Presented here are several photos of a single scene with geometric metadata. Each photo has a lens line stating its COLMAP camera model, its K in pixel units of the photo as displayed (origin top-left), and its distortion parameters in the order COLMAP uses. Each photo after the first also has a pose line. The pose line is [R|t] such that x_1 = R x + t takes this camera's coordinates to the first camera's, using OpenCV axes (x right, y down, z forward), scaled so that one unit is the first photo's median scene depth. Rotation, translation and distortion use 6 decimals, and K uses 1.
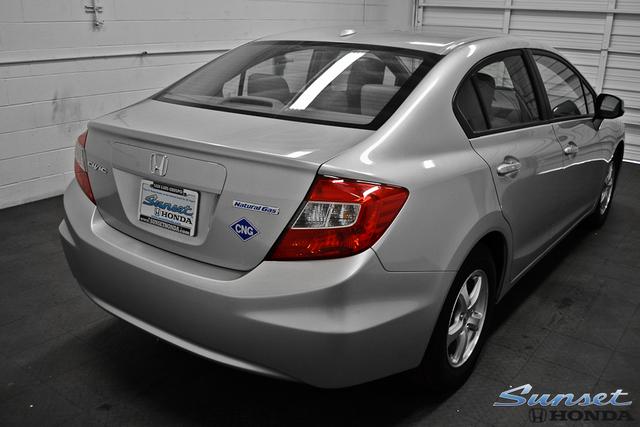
lens RADIAL K [[622.0, 0, 320.0], [0, 622.0, 213.5], [0, 0, 1]] dist [-0.062866, -0.013698]
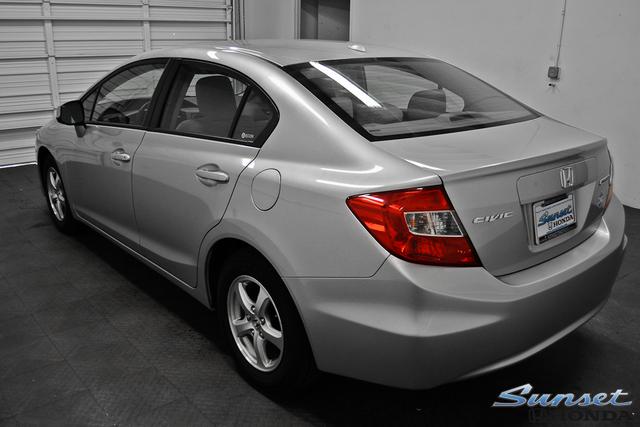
lens RADIAL K [[622.0, 0, 320.0], [0, 622.0, 213.5], [0, 0, 1]] dist [-0.062866, -0.013698]
pose [[0.195544, -0.296126, 0.934918, -1.335521], [0.294386, 0.927081, 0.232072, -0.387192], [-0.935467, 0.229846, 0.268461, 1.100718]]
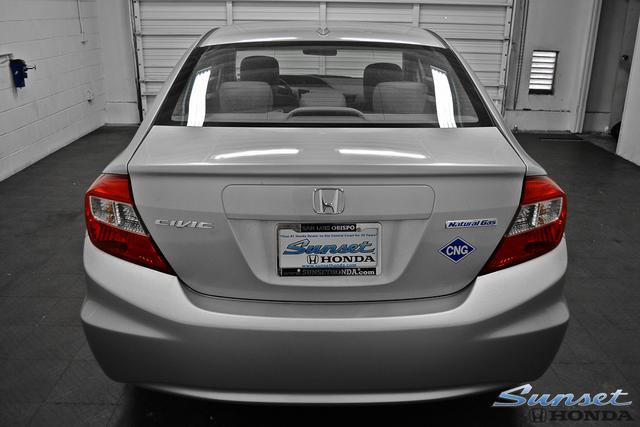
lens RADIAL K [[622.0, 0, 320.0], [0, 622.0, 213.5], [0, 0, 1]] dist [-0.062866, -0.013698]
pose [[0.787023, -0.203030, 0.582557, -0.734716], [0.193136, 0.977914, 0.079895, -0.127708], [-0.585912, 0.049634, 0.808853, 0.333757]]
